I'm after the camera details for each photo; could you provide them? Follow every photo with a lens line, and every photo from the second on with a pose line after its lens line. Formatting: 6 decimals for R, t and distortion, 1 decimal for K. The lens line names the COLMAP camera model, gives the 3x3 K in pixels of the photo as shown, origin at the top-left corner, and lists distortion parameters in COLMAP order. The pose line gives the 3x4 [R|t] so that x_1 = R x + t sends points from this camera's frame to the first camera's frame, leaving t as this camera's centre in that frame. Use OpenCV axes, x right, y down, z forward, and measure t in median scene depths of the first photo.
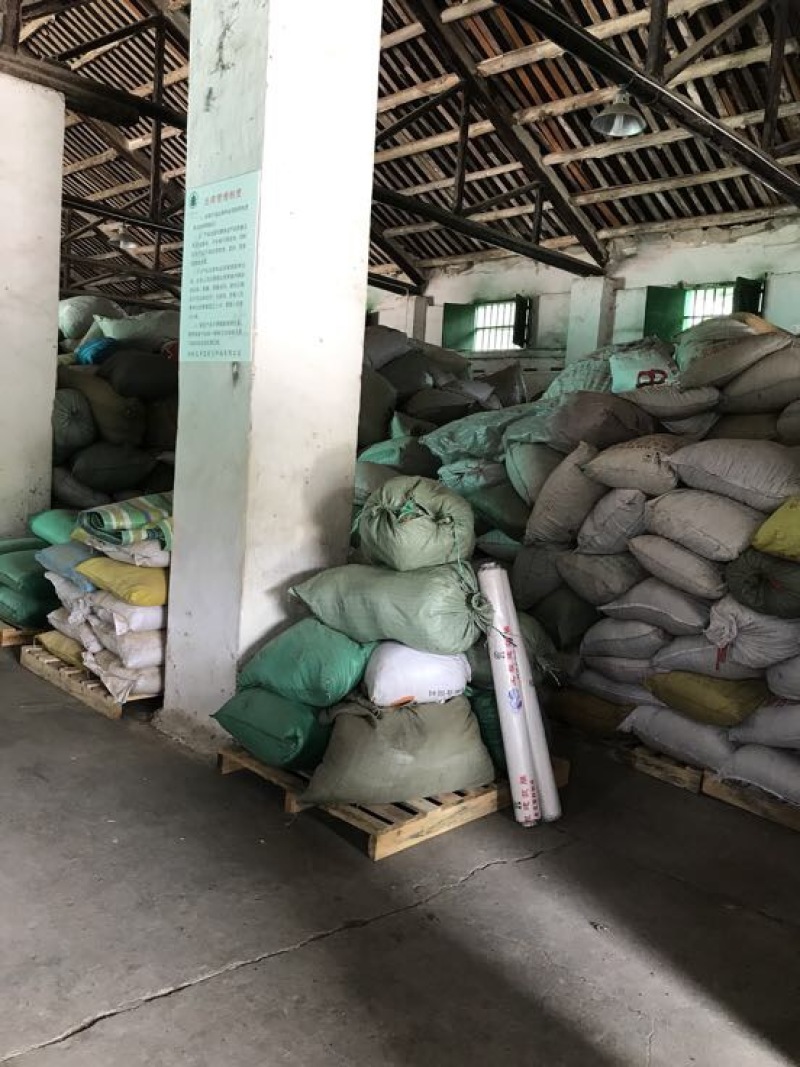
lens RADIAL K [[861.2, 0, 402.3], [0, 861.2, 525.8], [0, 0, 1]] dist [0.060182, -0.071131]
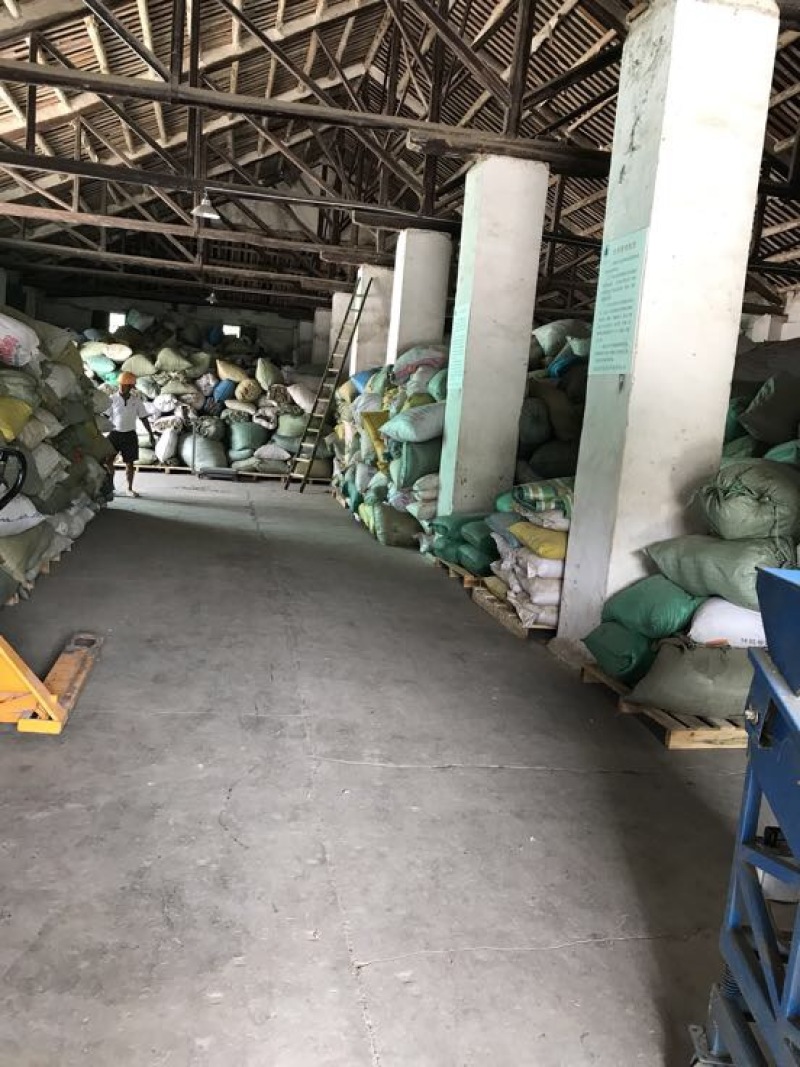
lens RADIAL K [[861.2, 0, 402.3], [0, 861.2, 525.8], [0, 0, 1]] dist [0.060182, -0.071131]
pose [[0.842074, 0.070256, -0.534767, 0.233458], [-0.075651, 0.997064, 0.011867, 0.046186], [0.534030, 0.030463, 0.844916, -0.261760]]
